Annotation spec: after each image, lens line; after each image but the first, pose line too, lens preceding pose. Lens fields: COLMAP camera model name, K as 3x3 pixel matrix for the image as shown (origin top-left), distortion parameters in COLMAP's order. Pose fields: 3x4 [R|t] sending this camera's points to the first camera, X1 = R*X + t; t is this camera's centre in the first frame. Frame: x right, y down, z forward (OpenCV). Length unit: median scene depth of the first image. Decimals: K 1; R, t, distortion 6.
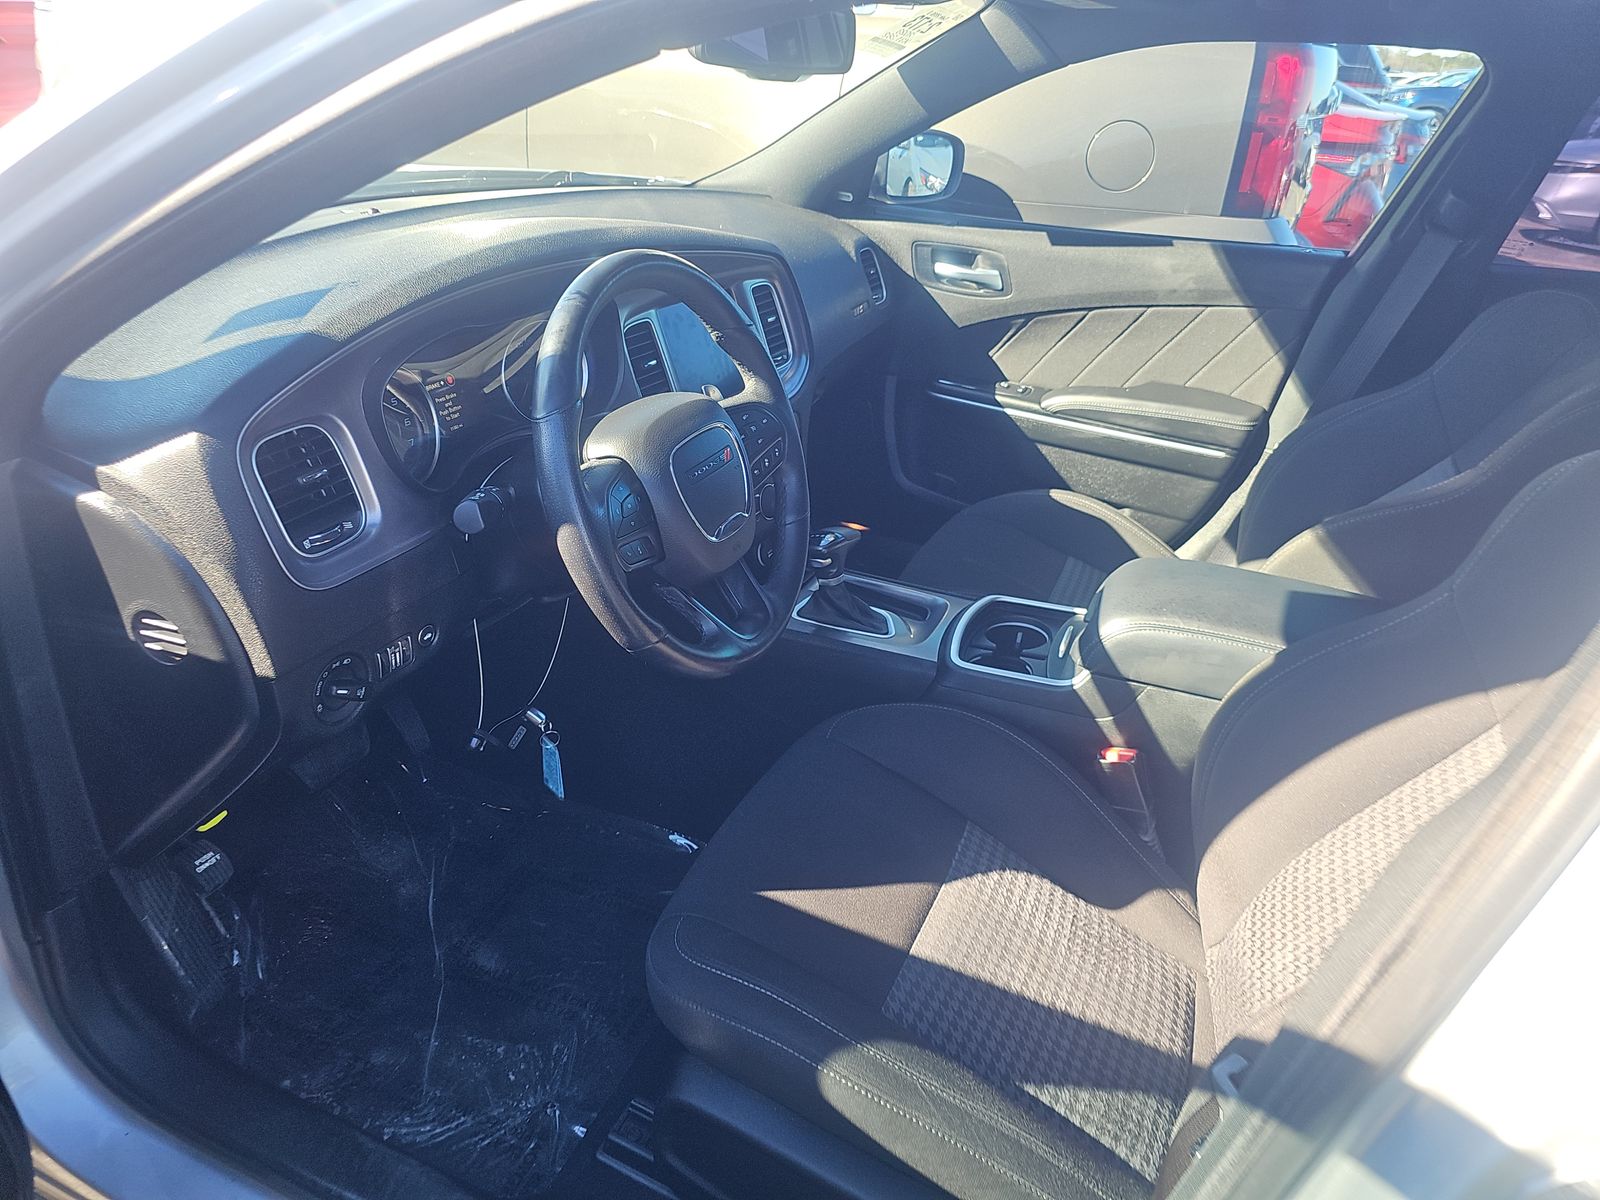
lens RADIAL K [[1045.6, 0, 798.2], [0, 1045.6, 622.3], [0, 0, 1]] dist [0.005935, -0.015614]
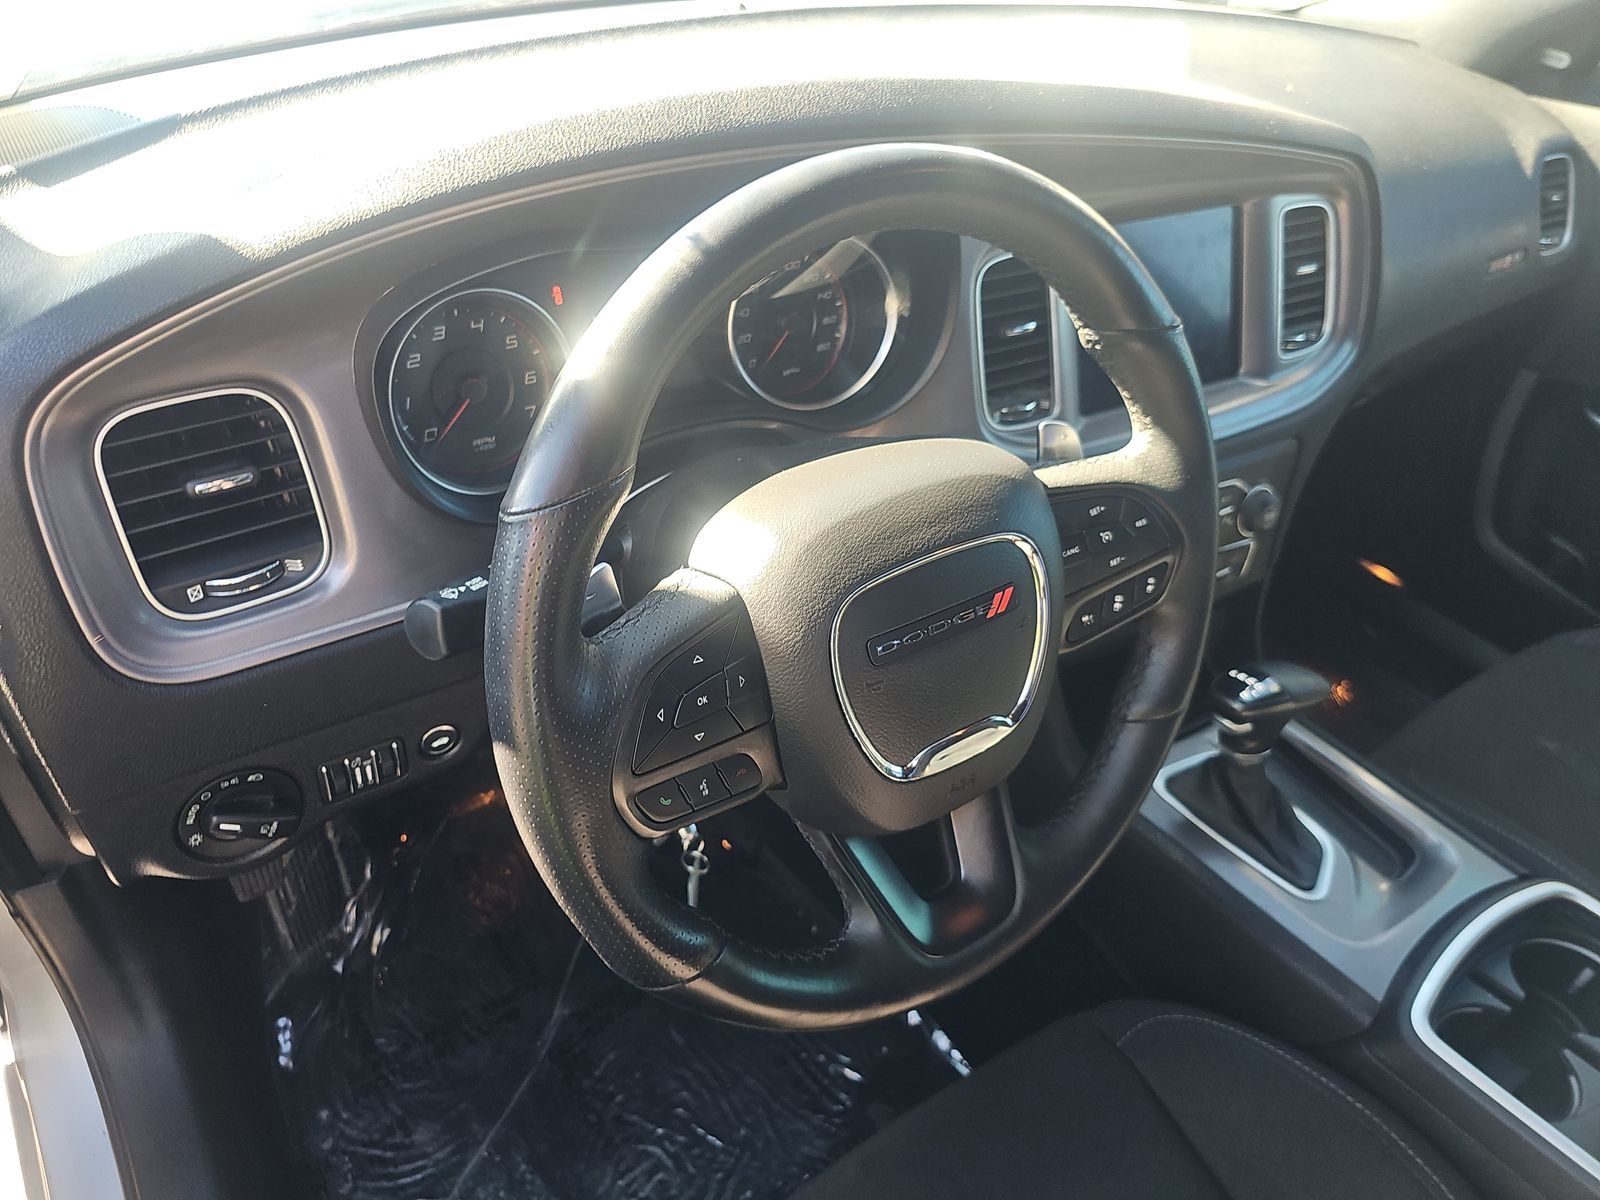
lens RADIAL K [[1055.1, 0, 797.5], [0, 1055.1, 603.5], [0, 0, 1]] dist [0.036162, -0.039412]
pose [[0.852287, 0.319395, -0.414238, 0.029752], [-0.265745, 0.946509, 0.183031, -0.123845], [0.450539, -0.045913, 0.891575, 0.288745]]
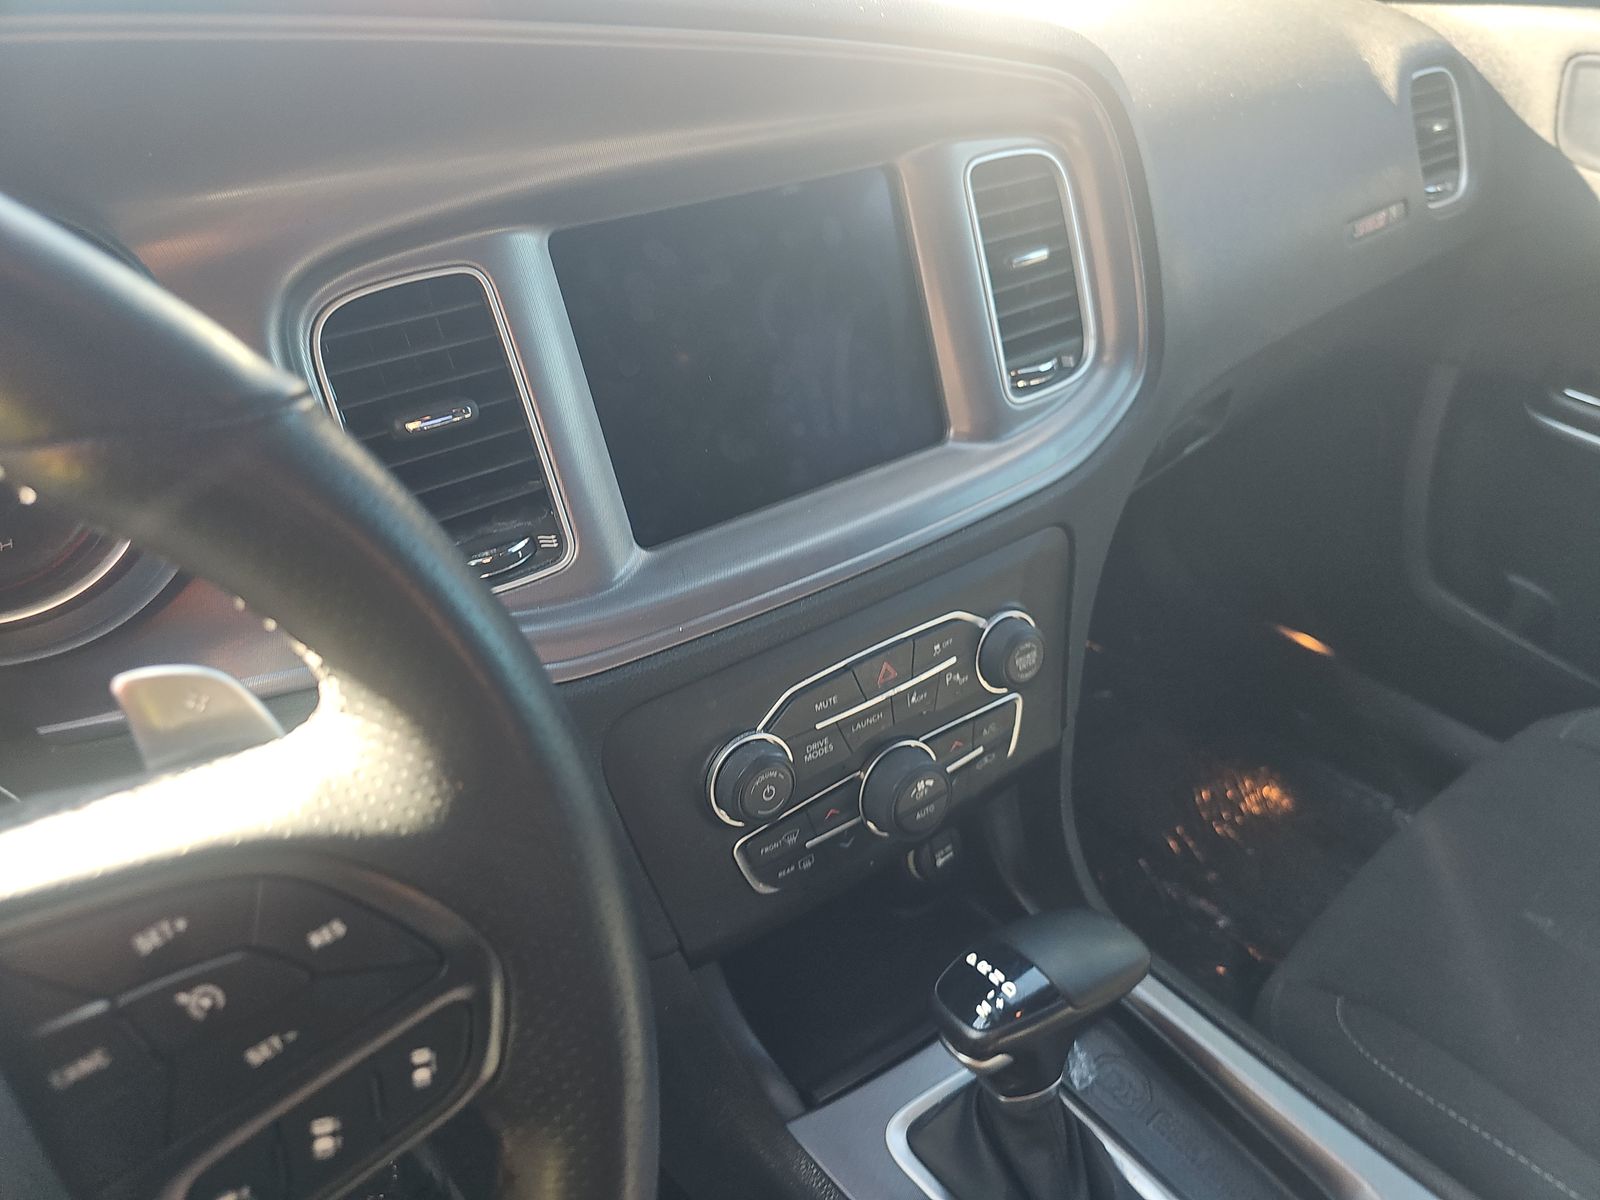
lens RADIAL K [[1045.6, 0, 798.2], [0, 1045.6, 622.3], [0, 0, 1]] dist [0.005935, -0.015614]
pose [[0.882277, 0.195668, -0.428137, 0.065603], [-0.148476, 0.978763, 0.141345, -0.171760], [0.446701, -0.061137, 0.892592, 0.530604]]
